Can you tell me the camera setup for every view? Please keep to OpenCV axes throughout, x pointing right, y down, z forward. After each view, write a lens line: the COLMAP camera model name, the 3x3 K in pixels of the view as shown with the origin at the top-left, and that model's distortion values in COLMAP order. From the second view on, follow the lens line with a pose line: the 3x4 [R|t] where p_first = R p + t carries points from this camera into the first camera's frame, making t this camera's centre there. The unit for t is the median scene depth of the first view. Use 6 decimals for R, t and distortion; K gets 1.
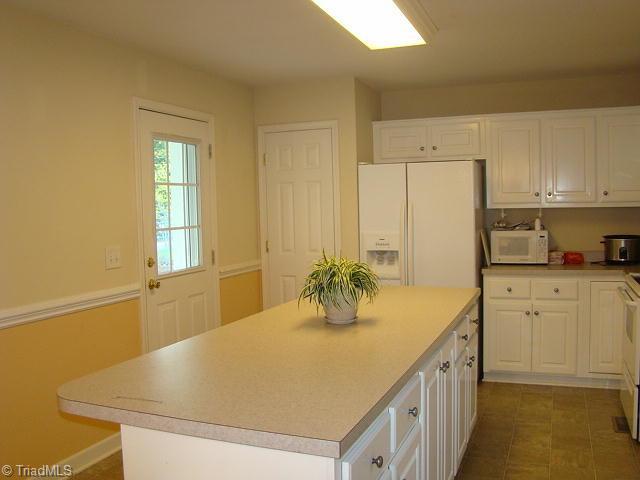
lens RADIAL K [[597.1, 0, 320.0], [0, 597.1, 240.0], [0, 0, 1]] dist [-0.114353, -0.004339]
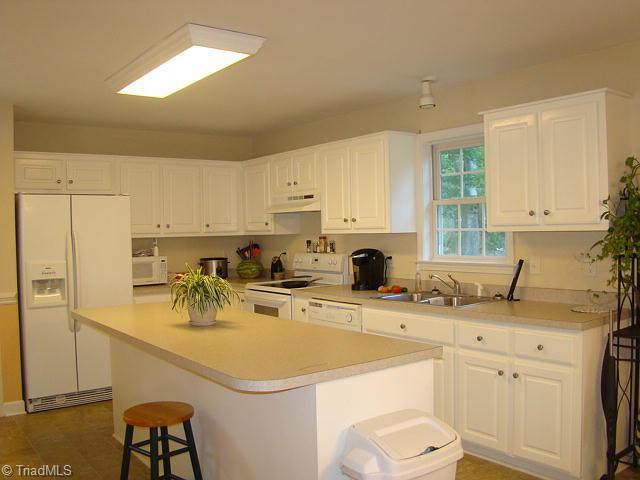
lens RADIAL K [[597.1, 0, 320.0], [0, 597.1, 240.0], [0, 0, 1]] dist [-0.114353, -0.004339]
pose [[0.517712, -0.001094, 0.855554, -0.502974], [0.057998, 0.997744, -0.033820, 0.011386], [-0.853587, 0.067129, 0.516608, 0.086841]]
